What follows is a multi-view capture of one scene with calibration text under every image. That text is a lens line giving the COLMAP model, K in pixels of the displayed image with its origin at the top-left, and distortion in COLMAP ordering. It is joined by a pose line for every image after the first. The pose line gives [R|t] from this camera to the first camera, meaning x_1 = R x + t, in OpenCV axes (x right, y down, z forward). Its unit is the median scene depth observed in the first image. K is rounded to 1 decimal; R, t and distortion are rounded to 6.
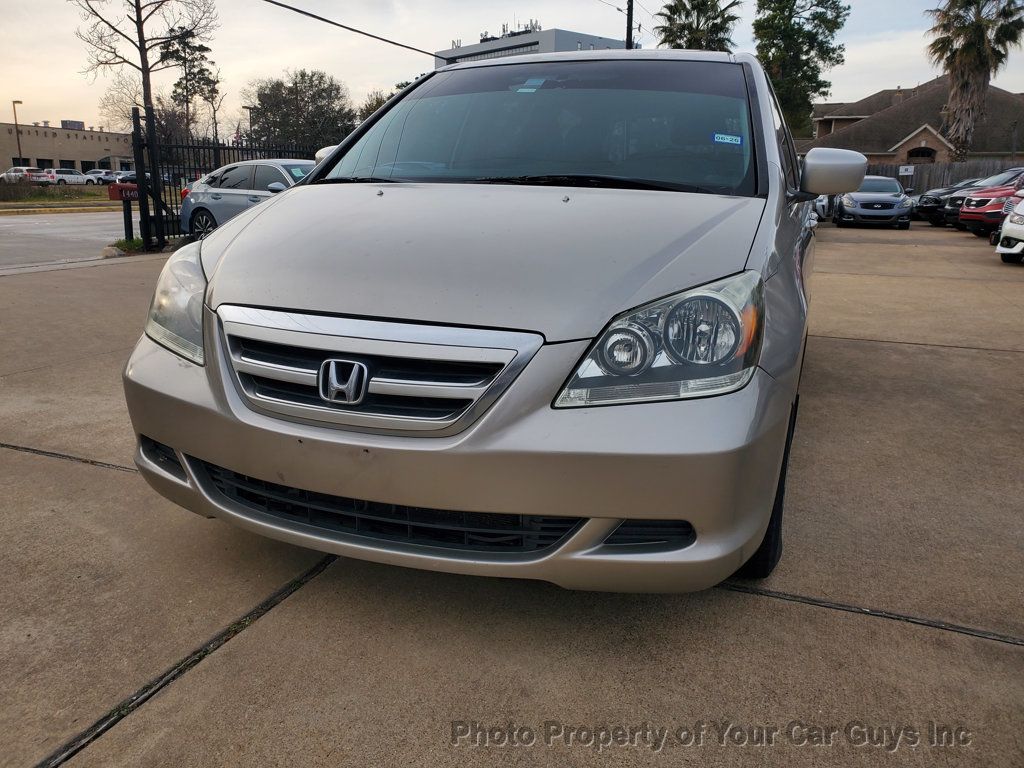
lens RADIAL K [[797.0, 0, 498.7], [0, 797.0, 382.1], [0, 0, 1]] dist [0.024143, -0.007742]
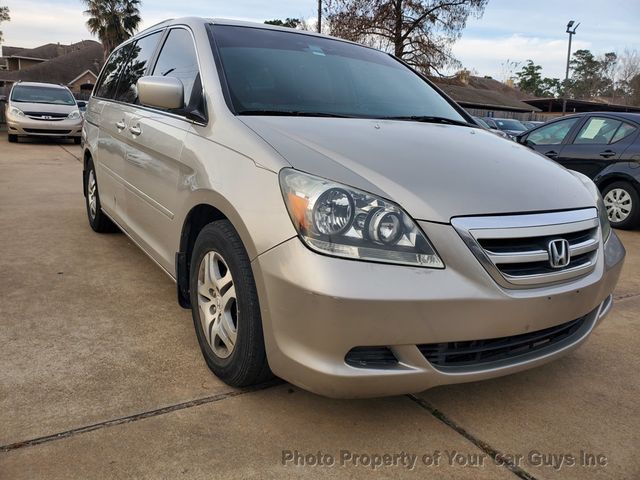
lens RADIAL K [[506.2, 0, 308.6], [0, 506.2, 236.3], [0, 0, 1]] dist [-0.001177, 0.036976]
pose [[0.590519, -0.160921, 0.790818, -0.887343], [0.151287, 0.984619, 0.087388, -0.136649], [-0.792717, 0.068037, 0.605781, 0.547504]]
